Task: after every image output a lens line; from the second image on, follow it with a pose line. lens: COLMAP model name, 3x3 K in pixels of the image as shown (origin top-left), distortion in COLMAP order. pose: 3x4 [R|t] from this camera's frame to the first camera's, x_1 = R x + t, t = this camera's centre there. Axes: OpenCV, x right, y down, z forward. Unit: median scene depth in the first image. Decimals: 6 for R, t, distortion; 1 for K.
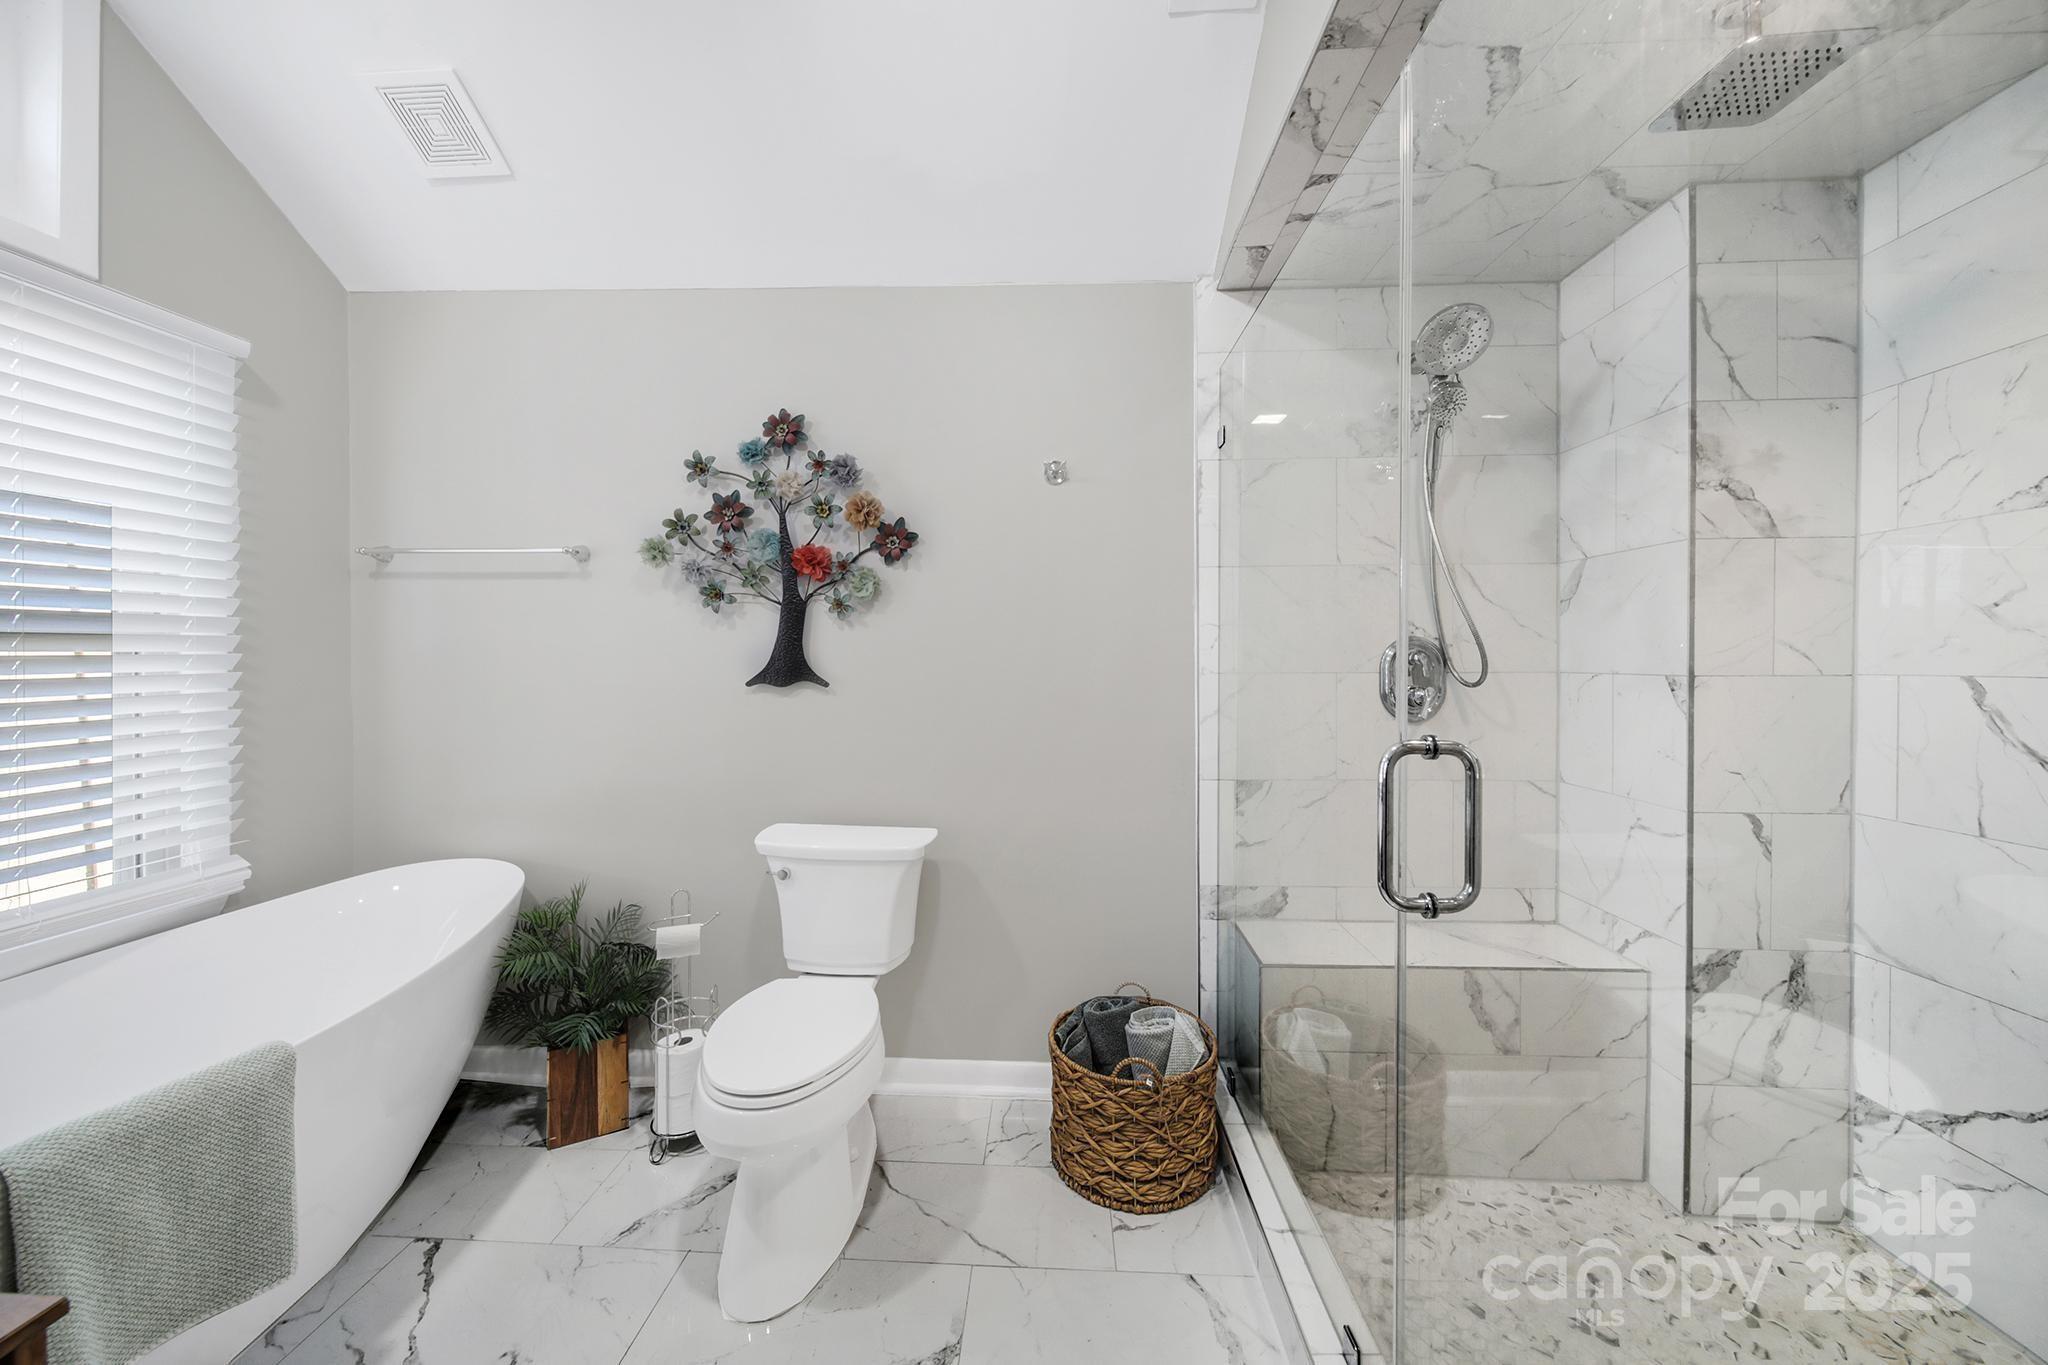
lens RADIAL K [[738.1, 0, 1017.9], [0, 738.1, 669.2], [0, 0, 1]] dist [0.000550, -0.002751]
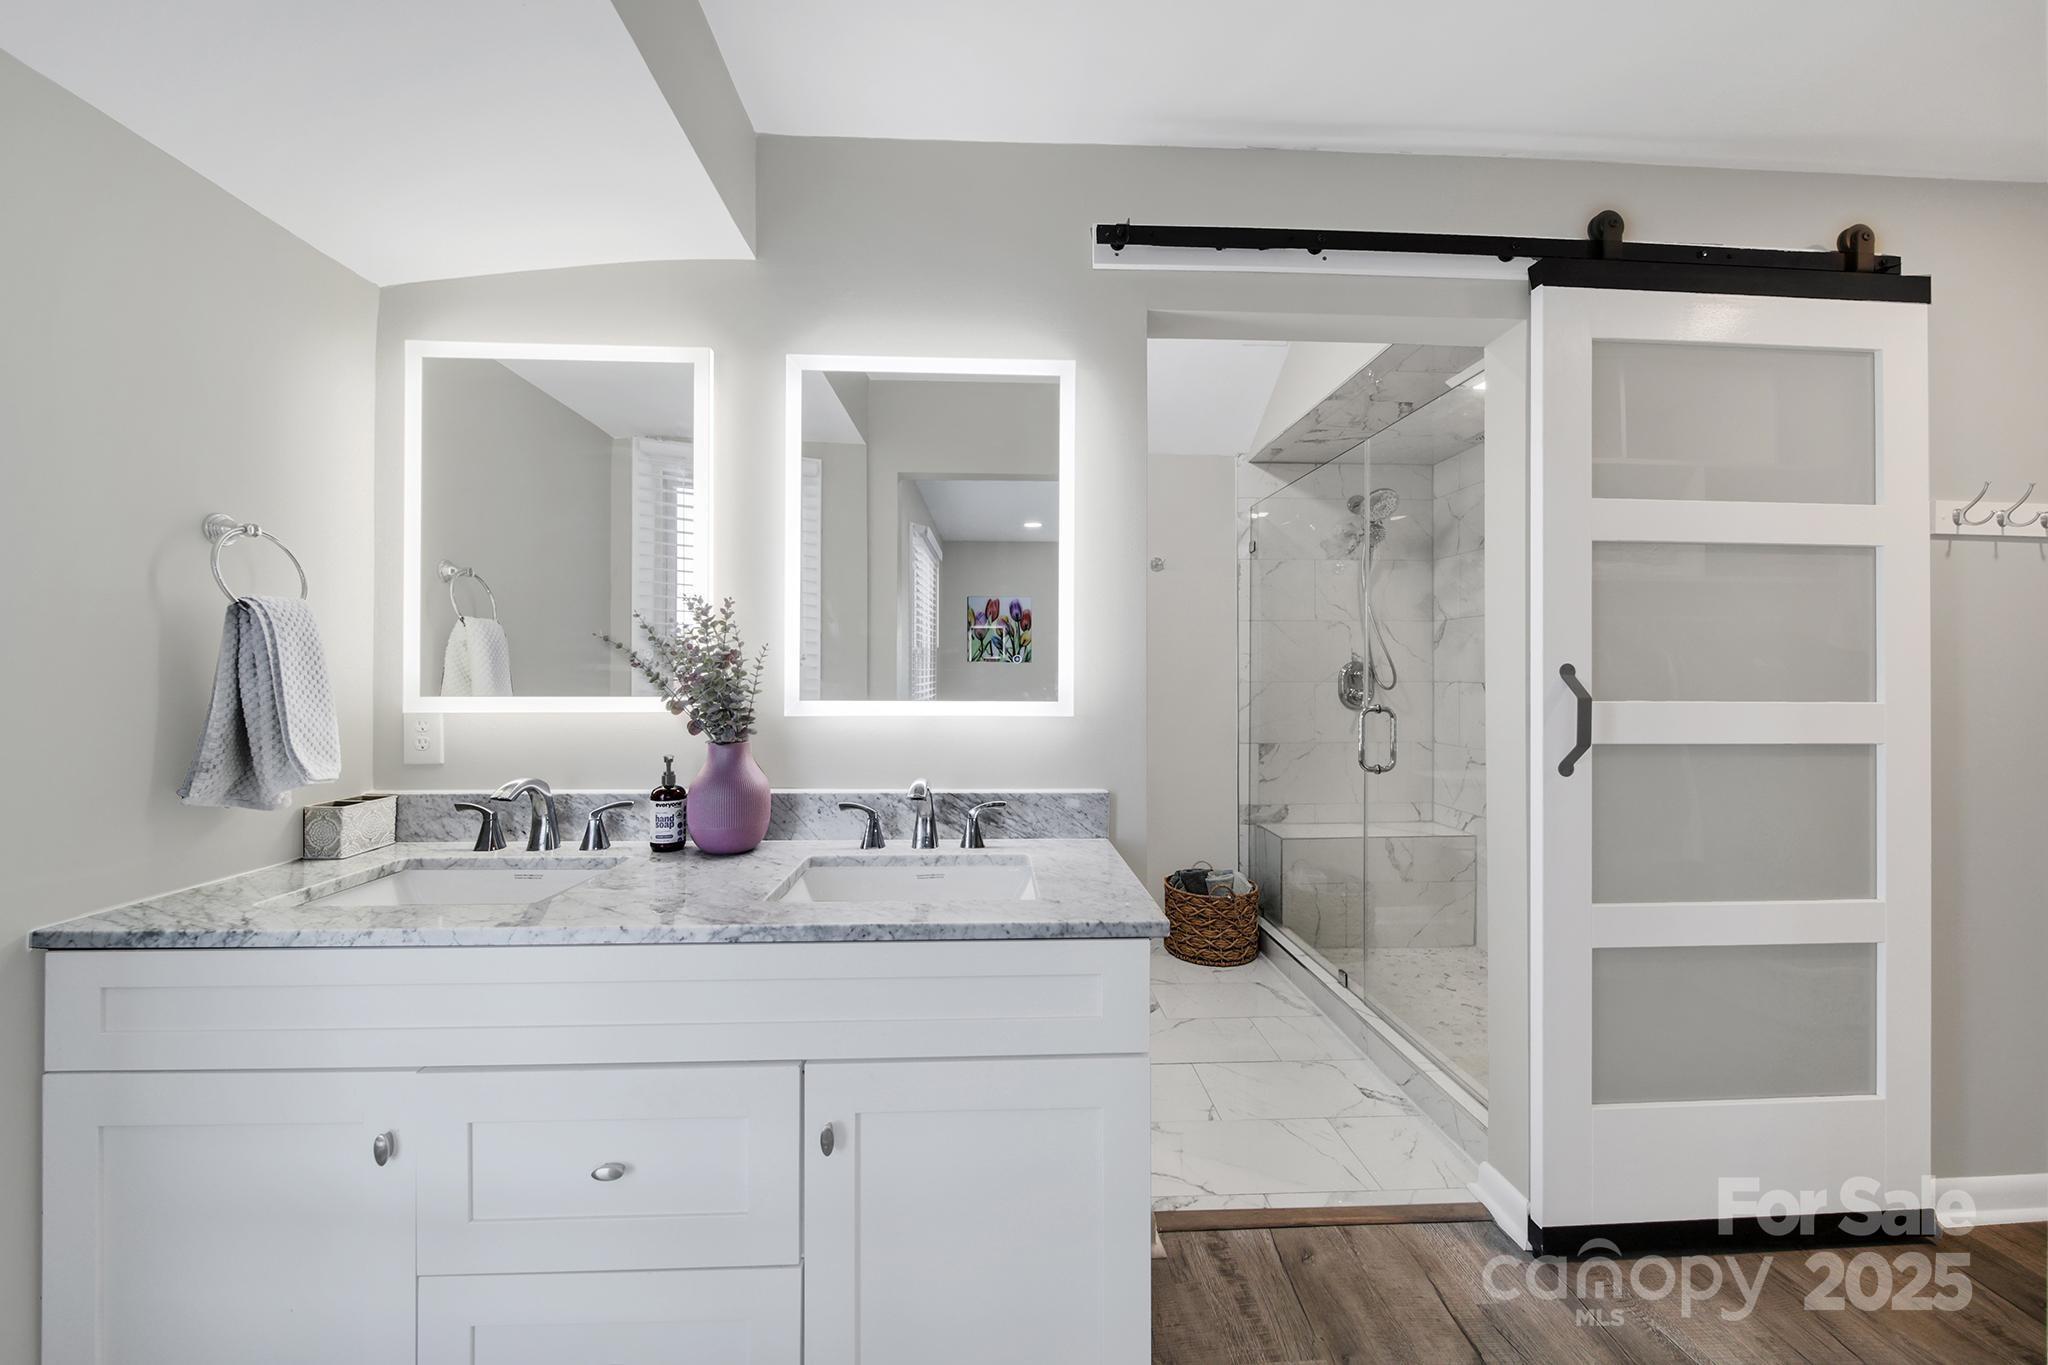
lens RADIAL K [[725.8, 0, 1022.0], [0, 725.8, 672.3], [0, 0, 1]] dist [-0.000993, -0.001967]
pose [[0.995567, 0.001839, 0.094035, -0.495641], [-0.001142, 0.999971, -0.007466, -0.004555], [-0.094046, 0.007325, 0.995541, -0.763948]]
